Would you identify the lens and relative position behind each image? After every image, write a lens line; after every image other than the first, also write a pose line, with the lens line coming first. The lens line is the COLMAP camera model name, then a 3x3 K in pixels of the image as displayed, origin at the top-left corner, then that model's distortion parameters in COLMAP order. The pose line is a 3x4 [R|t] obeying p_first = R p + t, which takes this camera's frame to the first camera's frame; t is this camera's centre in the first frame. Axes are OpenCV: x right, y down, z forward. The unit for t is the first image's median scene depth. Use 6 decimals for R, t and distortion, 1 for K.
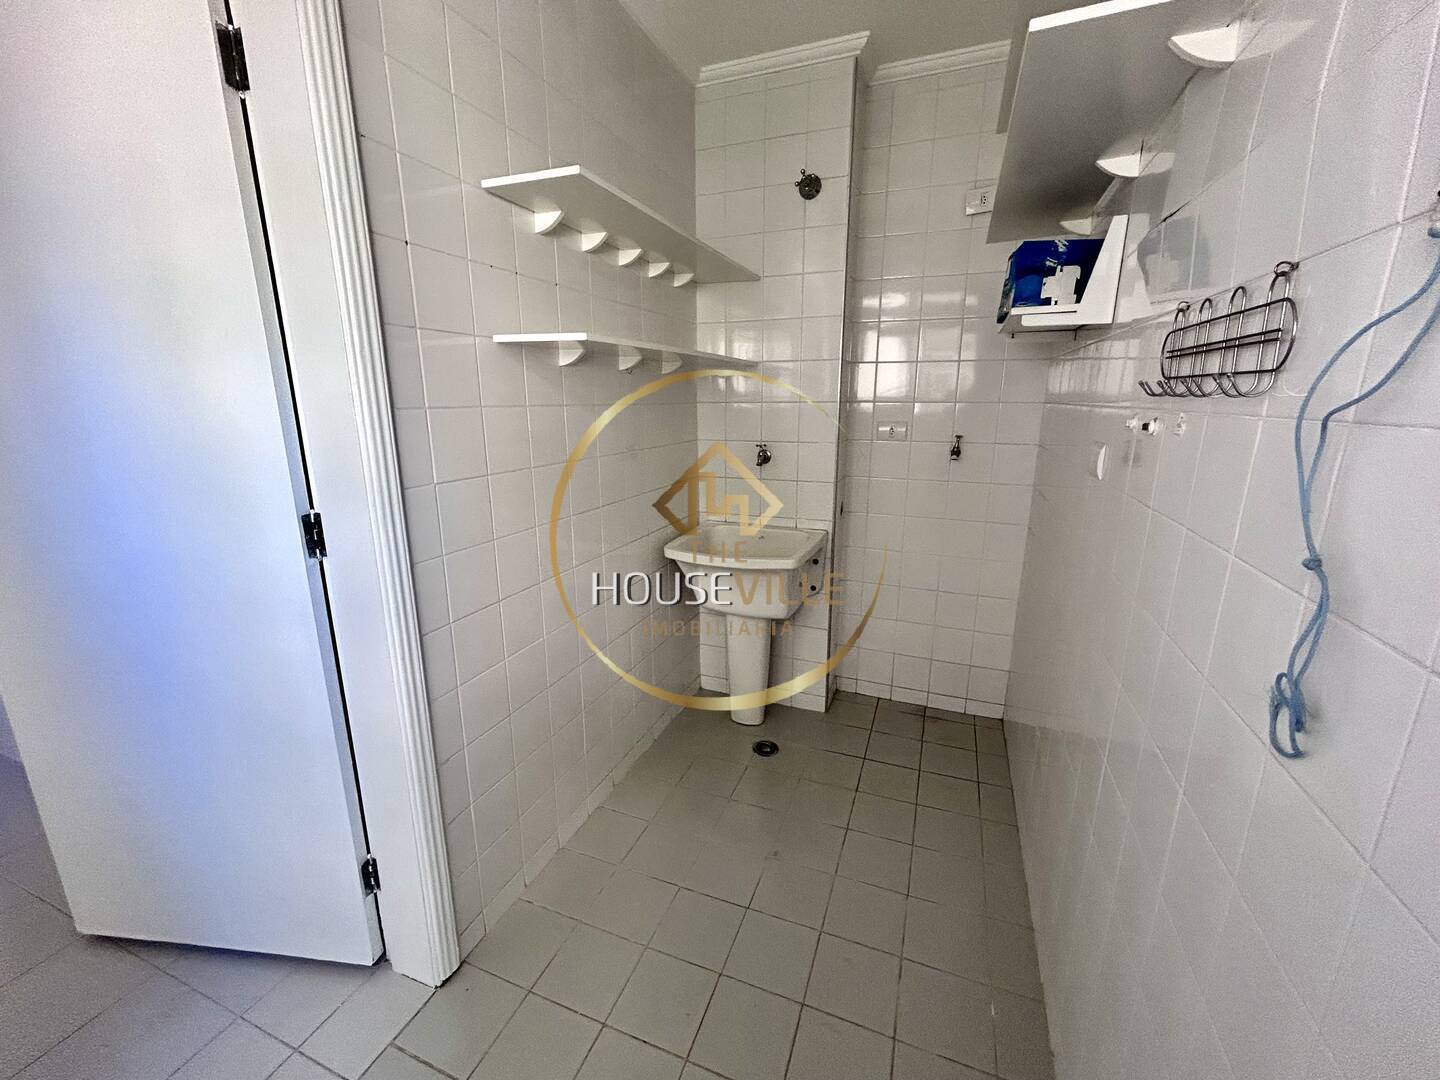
lens RADIAL K [[583.5, 0, 715.5], [0, 583.5, 541.1], [0, 0, 1]] dist [-0.001975, 0.000430]
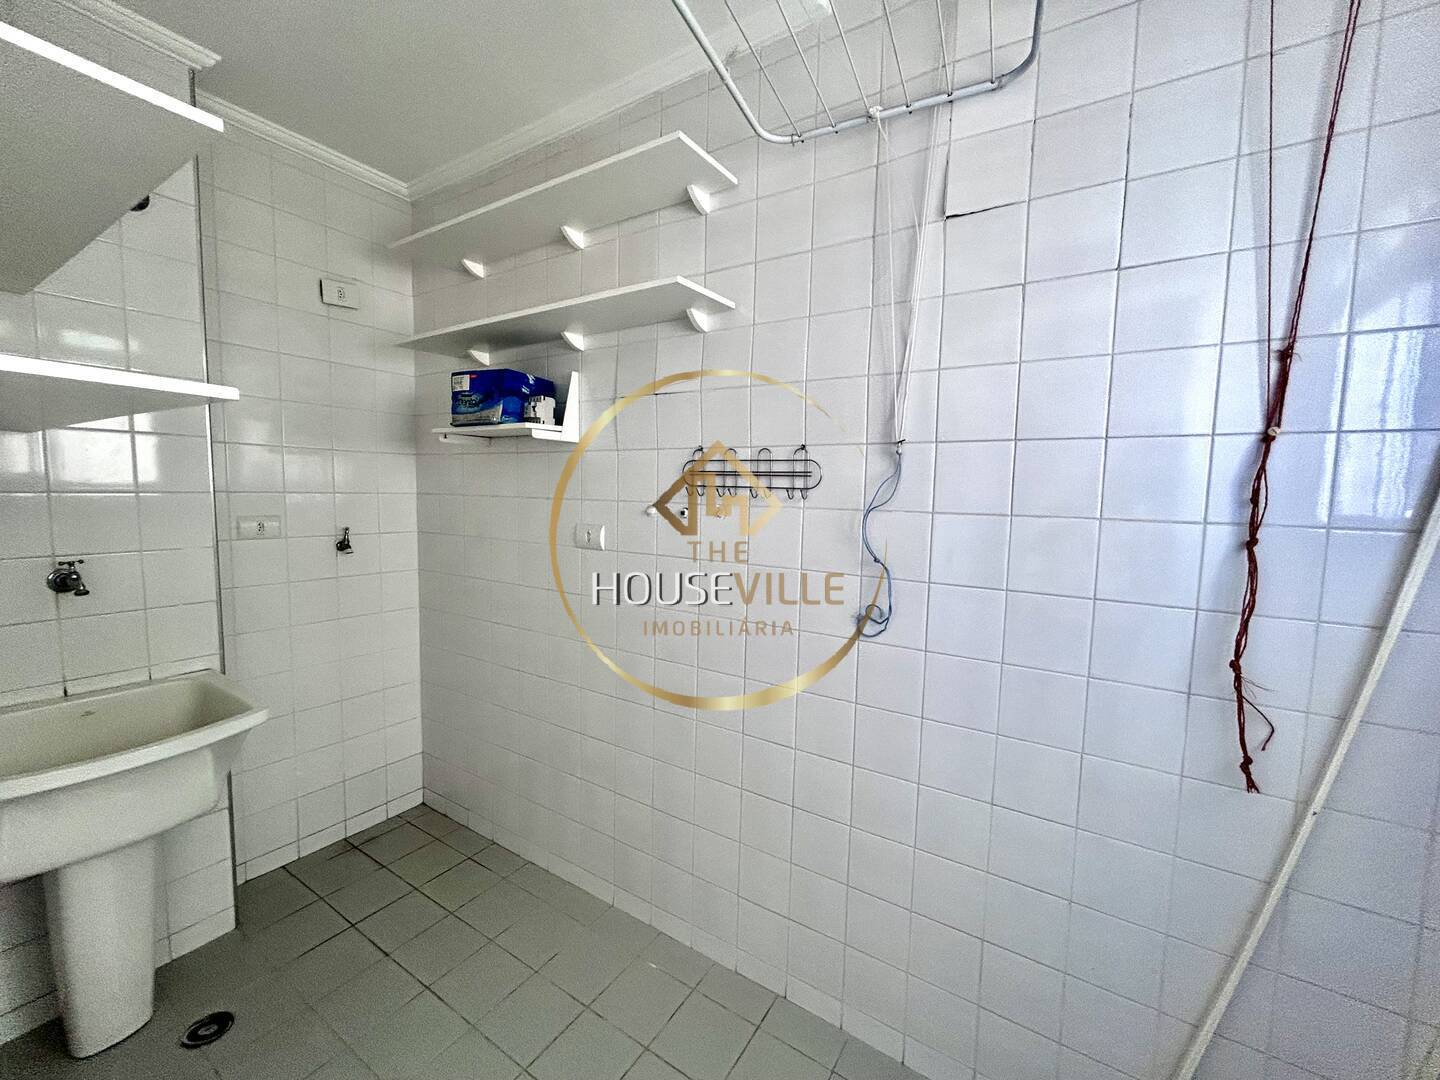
lens RADIAL K [[583.5, 0, 715.5], [0, 583.5, 541.1], [0, 0, 1]] dist [-0.001975, 0.000430]
pose [[0.201390, -0.082785, 0.976007, -0.377581], [0.215909, 0.975666, 0.038205, -0.066932], [-0.955419, 0.203034, 0.214363, 0.235908]]
